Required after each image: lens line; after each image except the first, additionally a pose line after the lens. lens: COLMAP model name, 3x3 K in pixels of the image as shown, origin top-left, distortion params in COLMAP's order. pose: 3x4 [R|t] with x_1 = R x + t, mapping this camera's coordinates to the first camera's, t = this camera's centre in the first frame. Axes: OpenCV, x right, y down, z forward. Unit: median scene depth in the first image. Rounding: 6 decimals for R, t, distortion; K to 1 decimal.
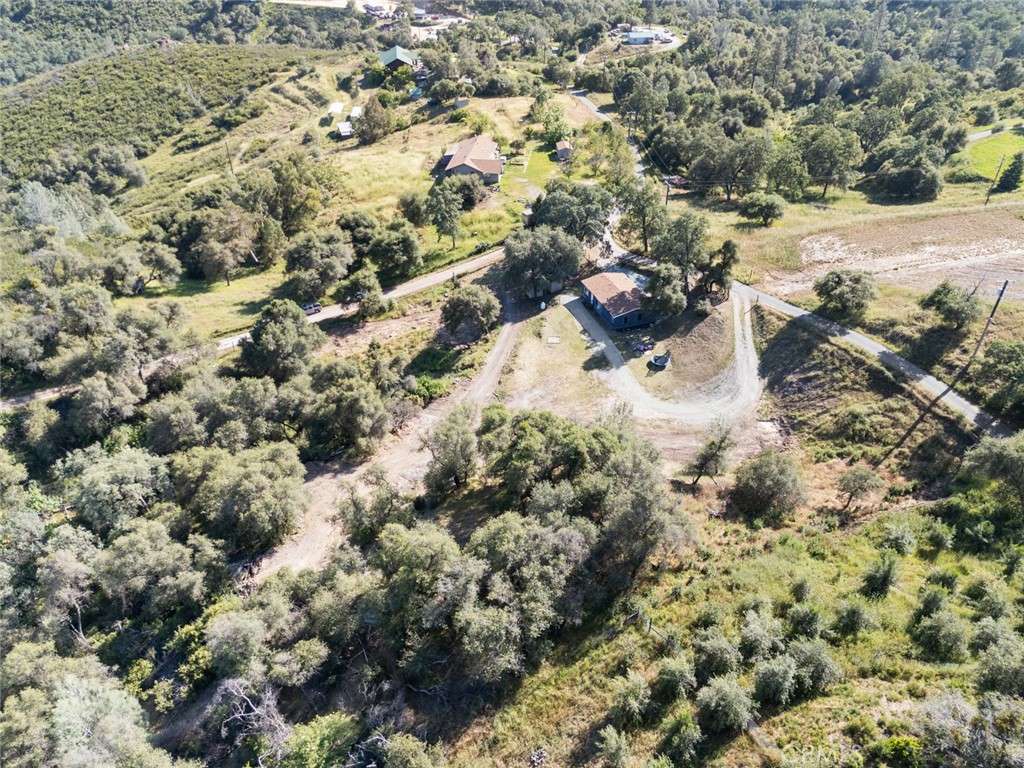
lens RADIAL K [[770.5, 0, 503.0], [0, 770.5, 387.7], [0, 0, 1]] dist [0.081919, -0.064100]
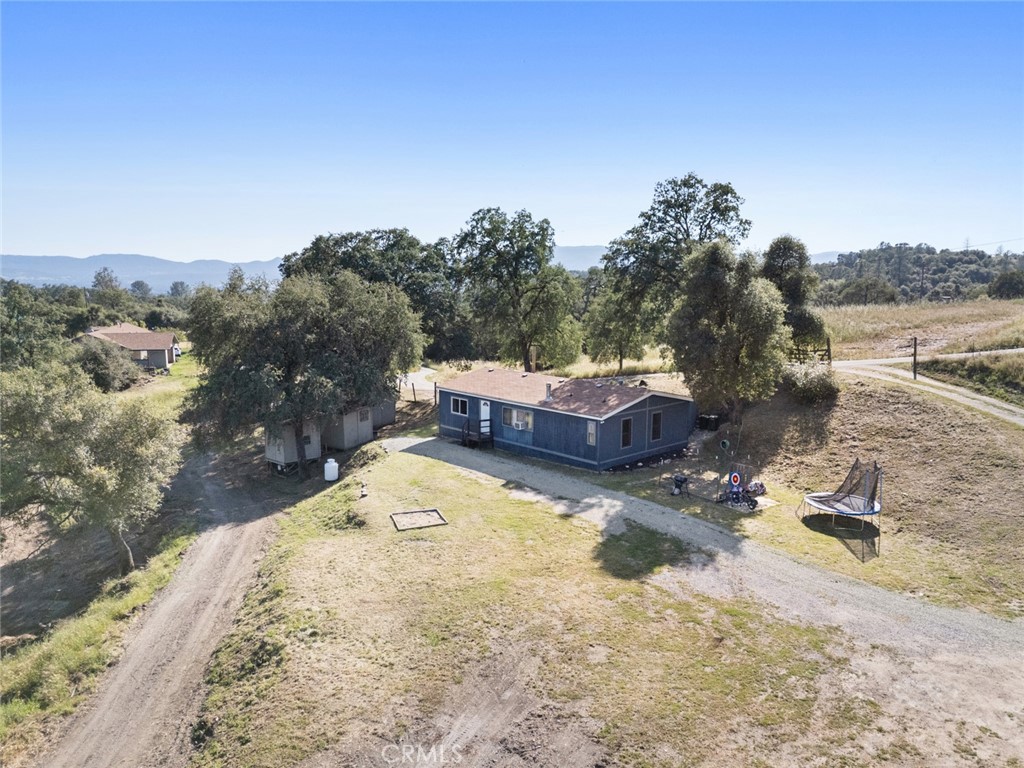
lens RADIAL K [[764.5, 0, 510.1], [0, 764.5, 392.7], [0, 0, 1]] dist [0.132255, -0.179326]
pose [[0.915385, -0.055353, 0.398756, -0.005625], [0.227214, 0.888700, -0.398228, 0.008047], [-0.332331, 0.455135, 0.826080, 0.712402]]
